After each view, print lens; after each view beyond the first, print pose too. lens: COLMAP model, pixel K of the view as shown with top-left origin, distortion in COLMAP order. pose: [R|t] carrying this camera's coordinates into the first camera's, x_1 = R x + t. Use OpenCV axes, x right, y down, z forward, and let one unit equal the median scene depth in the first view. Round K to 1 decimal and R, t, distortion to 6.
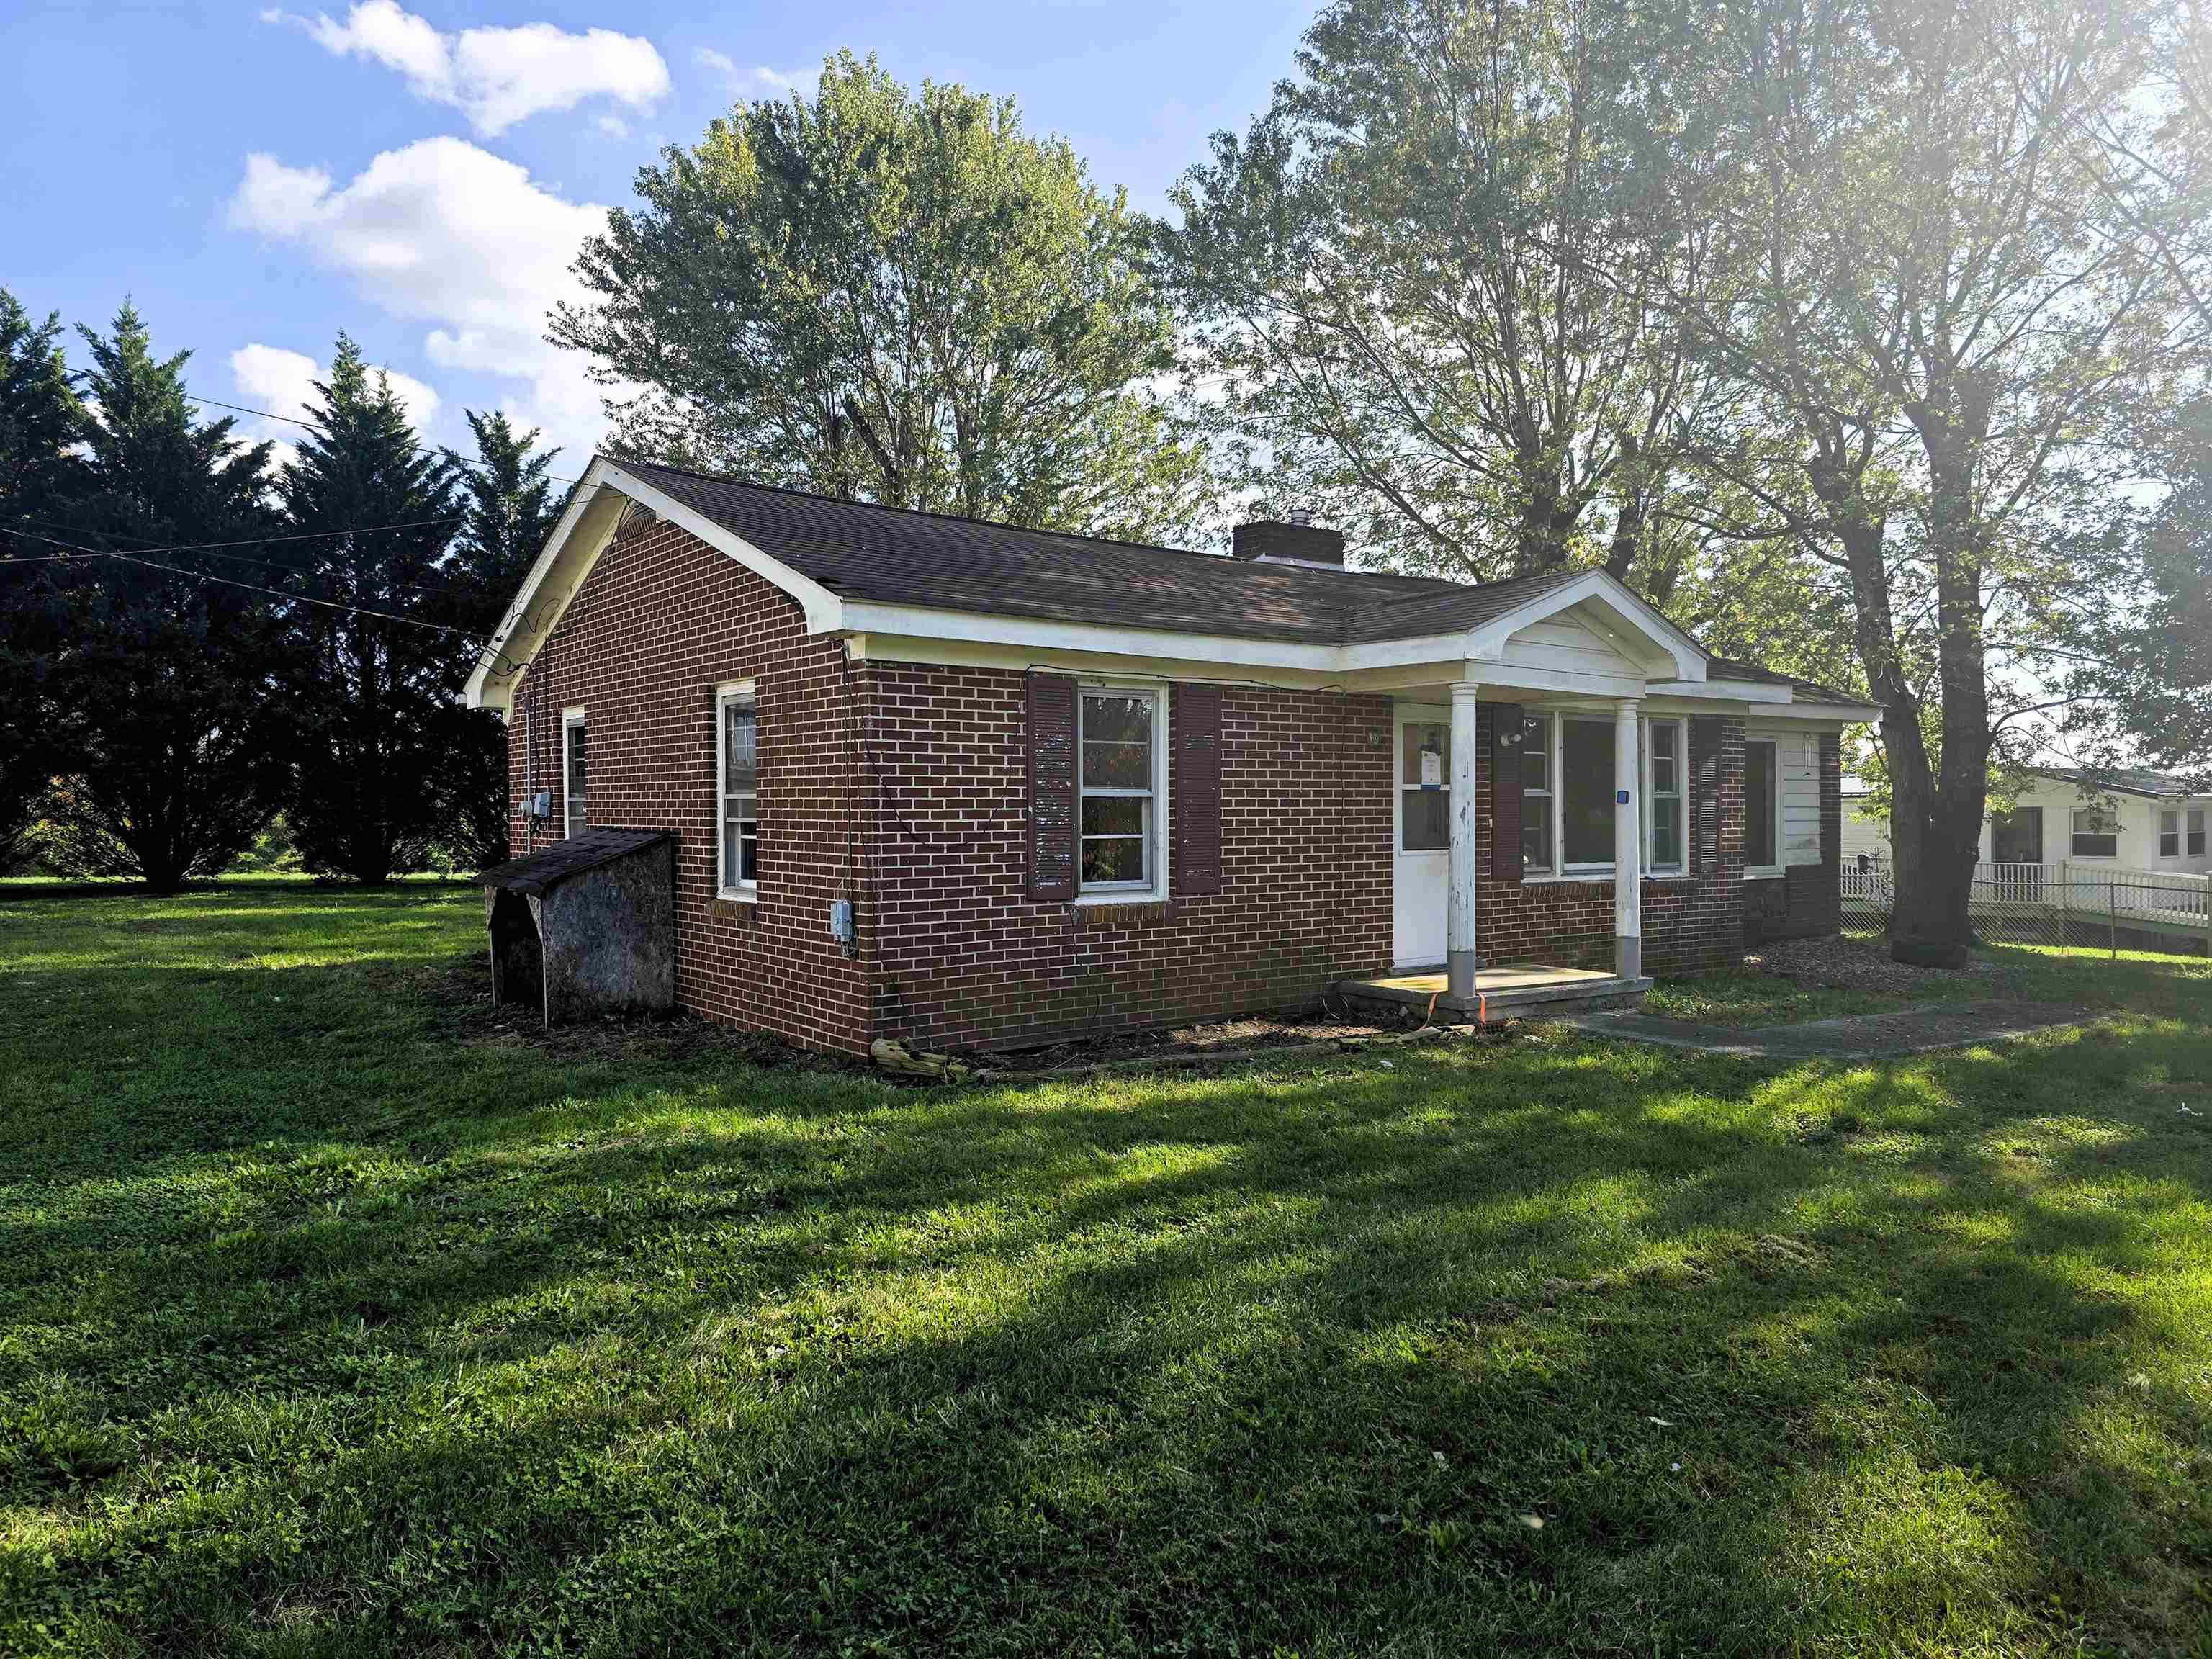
lens RADIAL K [[1481.8, 0, 1117.6], [0, 1481.8, 832.3], [0, 0, 1]] dist [0.064206, -0.056313]
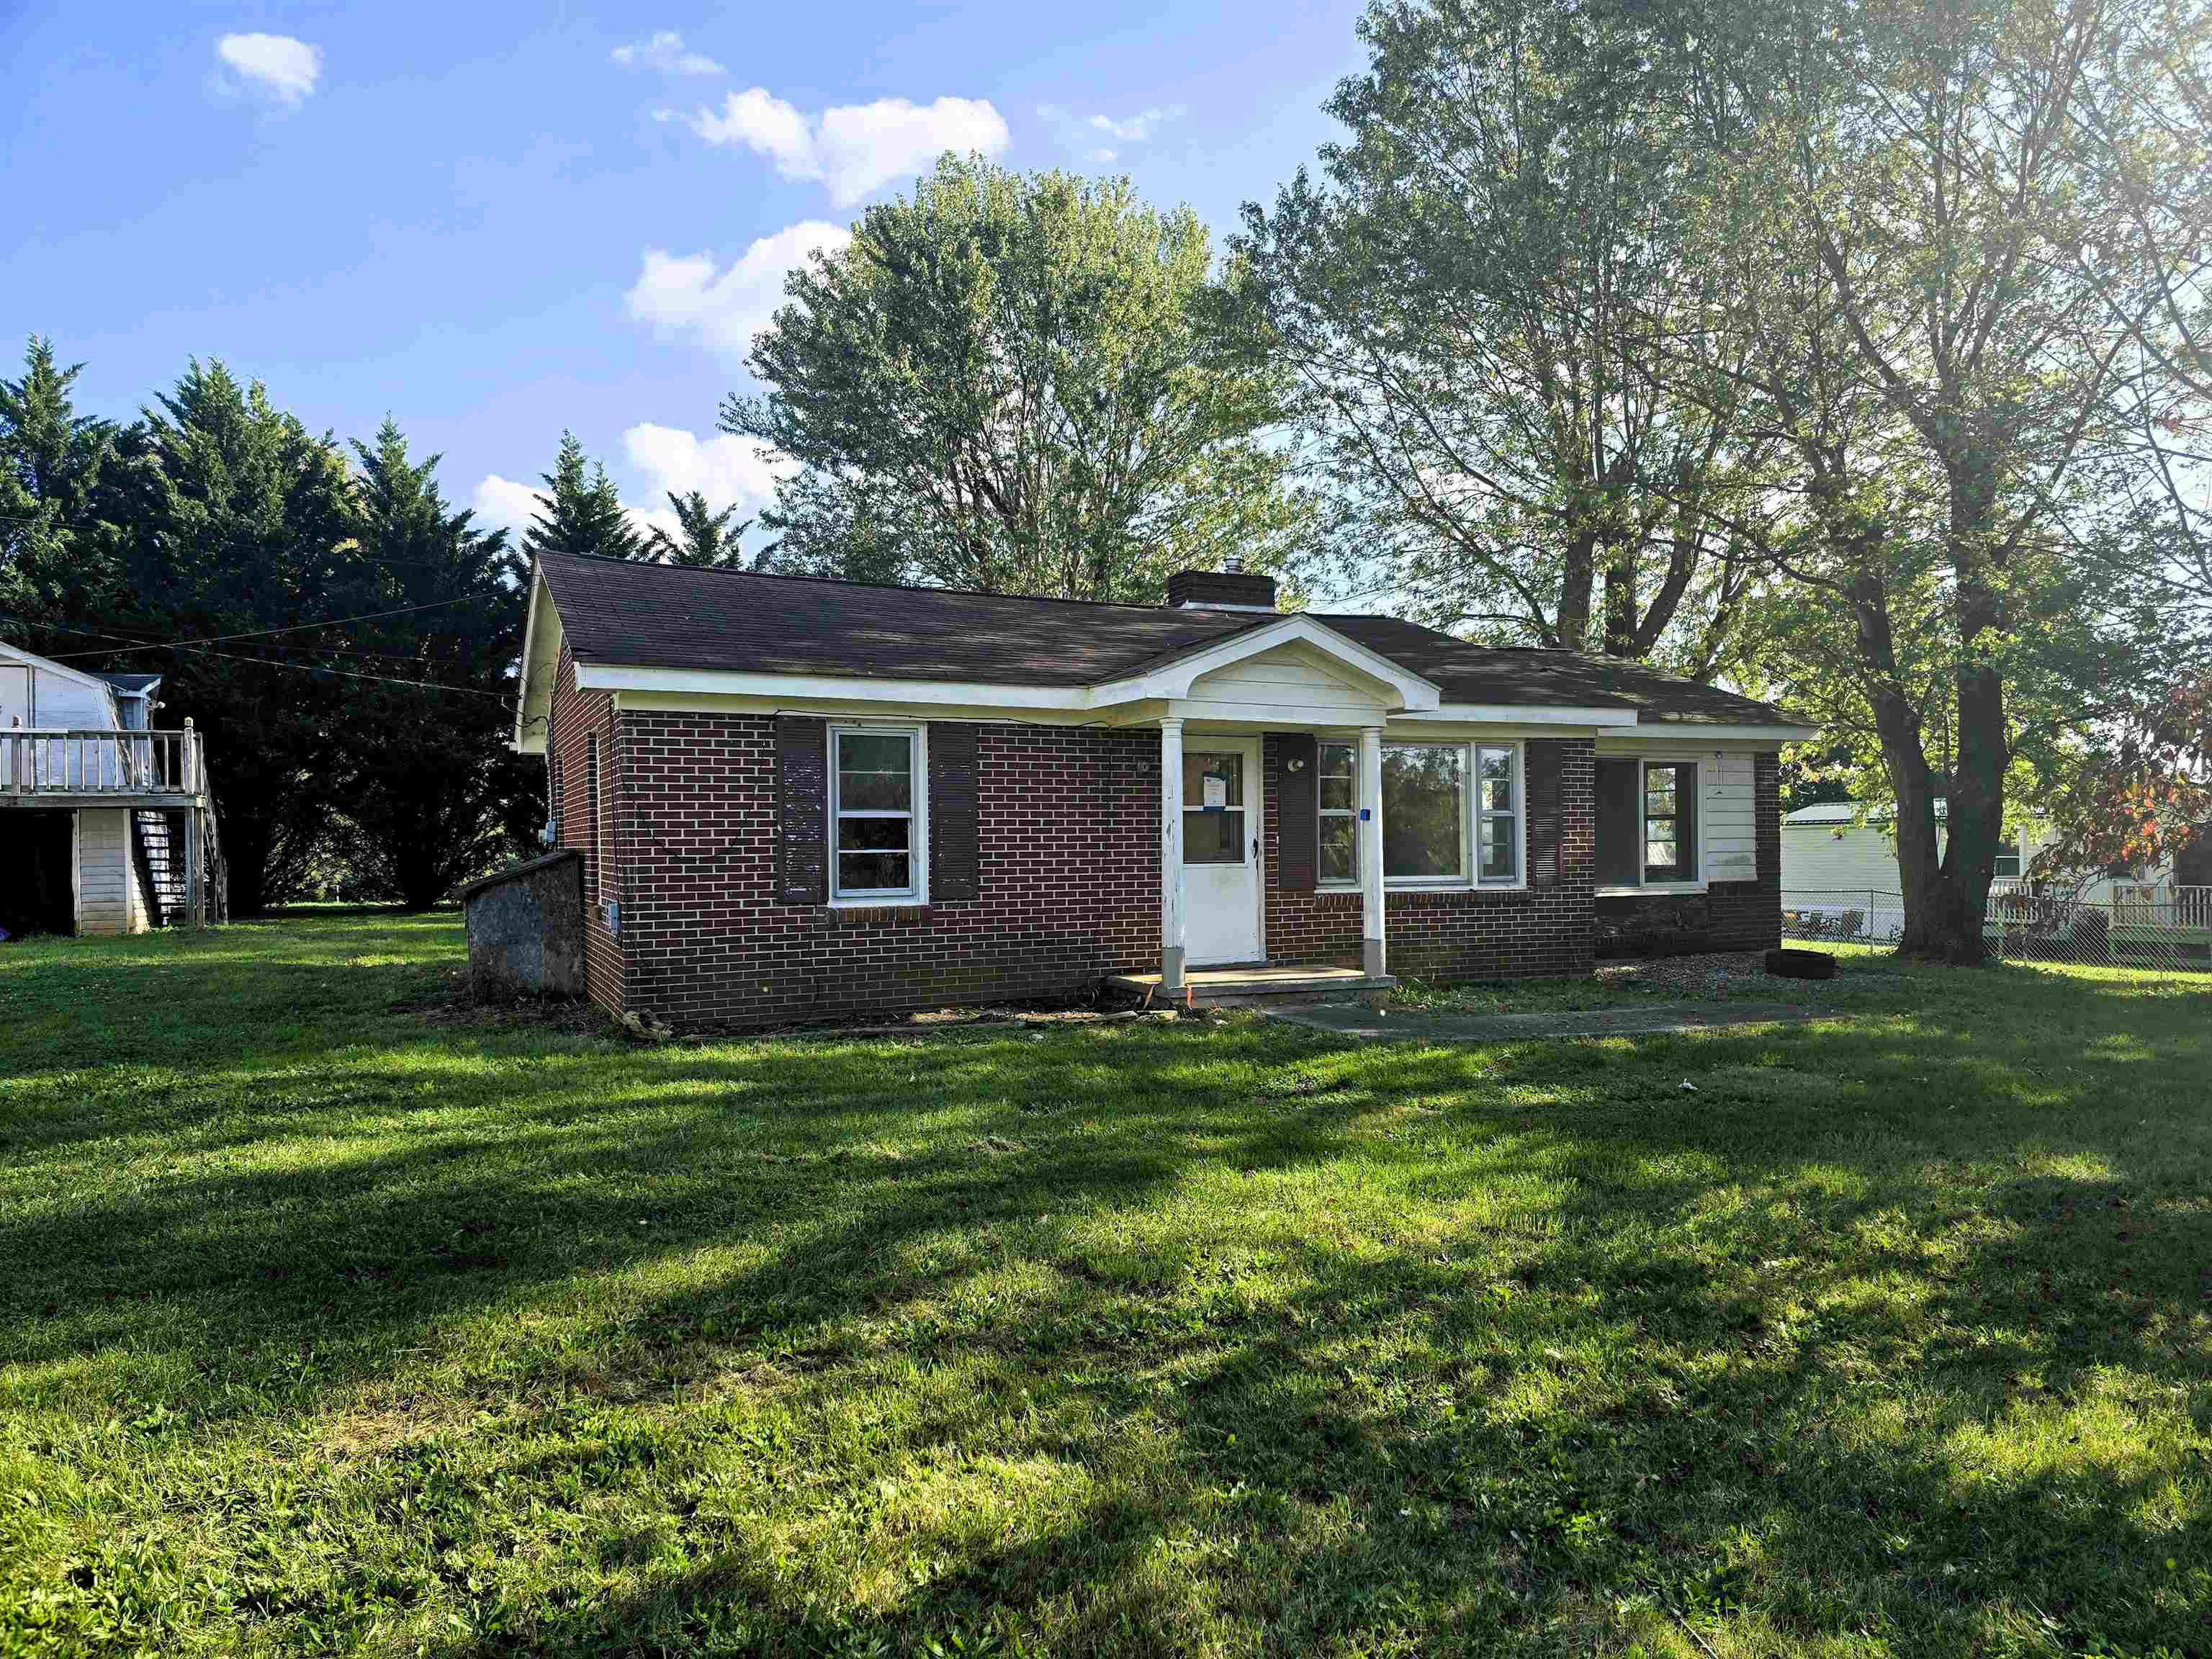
lens RADIAL K [[1481.8, 0, 1159.1], [0, 1481.8, 859.2], [0, 0, 1]] dist [0.064206, -0.056313]
pose [[0.982339, -0.006282, -0.187003, 0.256467], [0.005426, 0.999972, -0.005090, 0.009622], [0.187030, 0.003985, 0.982346, -0.079378]]
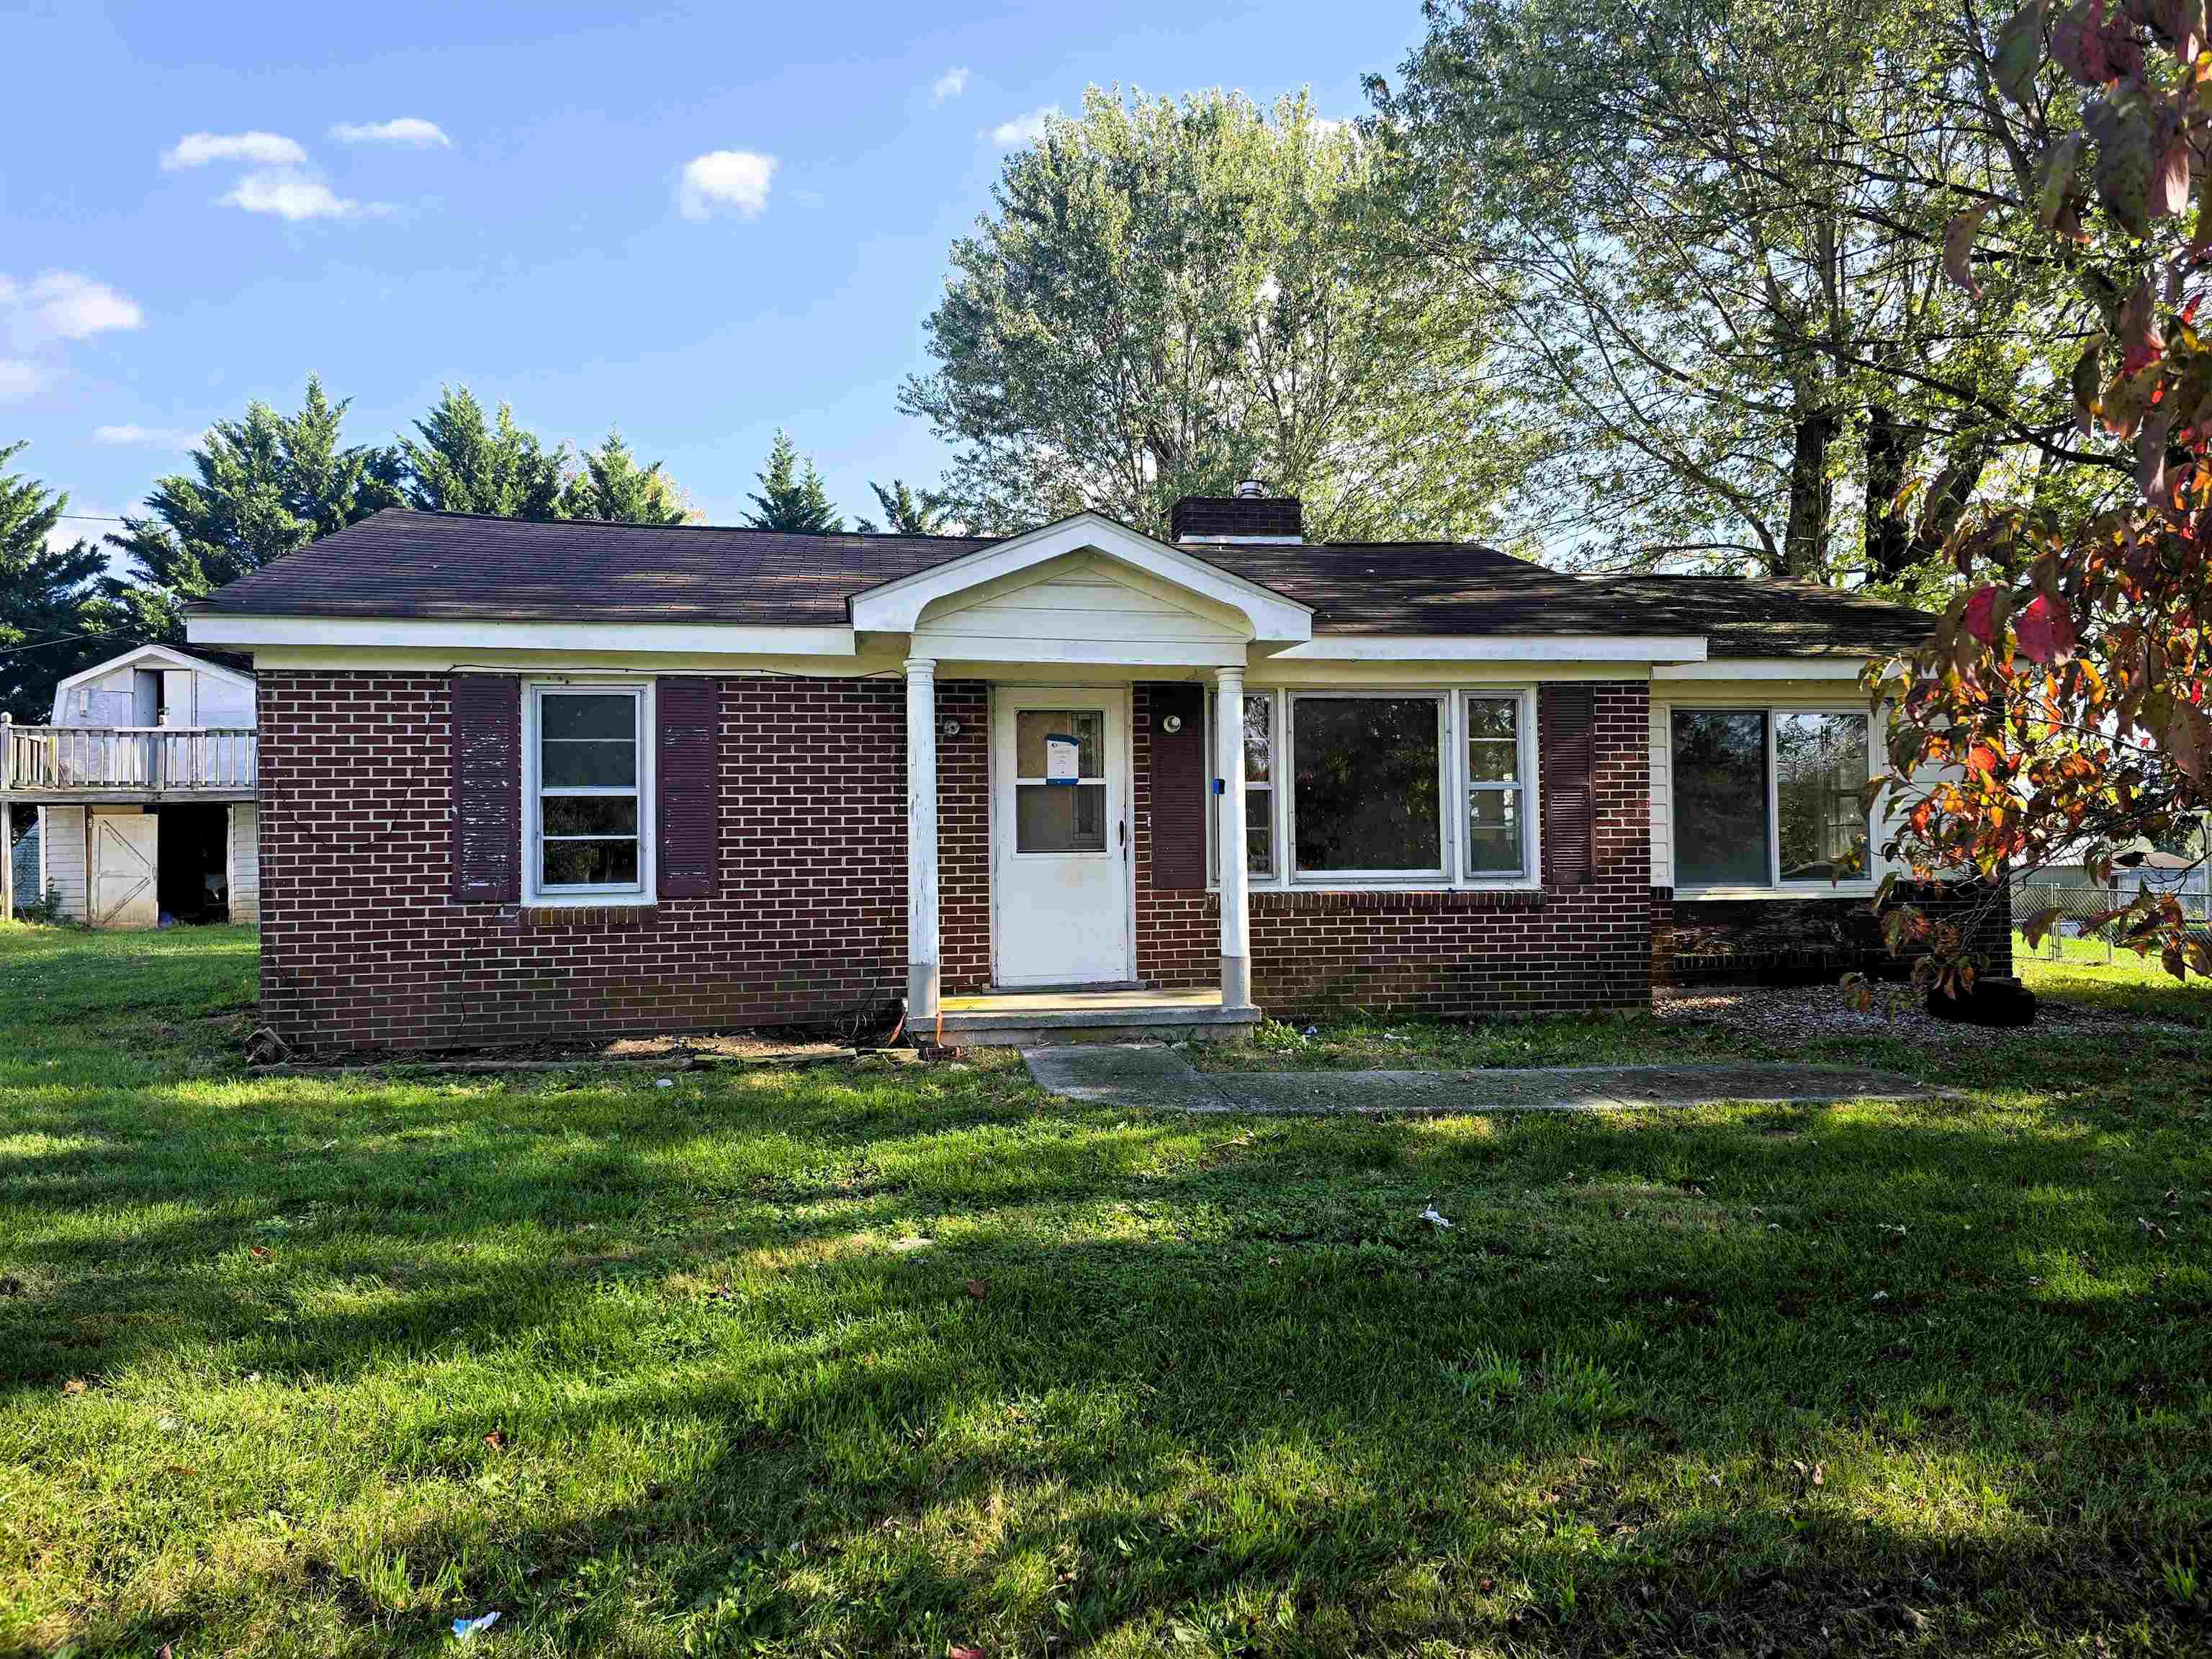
lens RADIAL K [[1481.8, 0, 1118.2], [0, 1481.8, 825.0], [0, 0, 1]] dist [0.064206, -0.056313]
pose [[0.890815, -0.015206, -0.454112, 0.428160], [0.003864, 0.999657, -0.025895, 0.012218], [0.454350, 0.021313, 0.890568, 0.162305]]
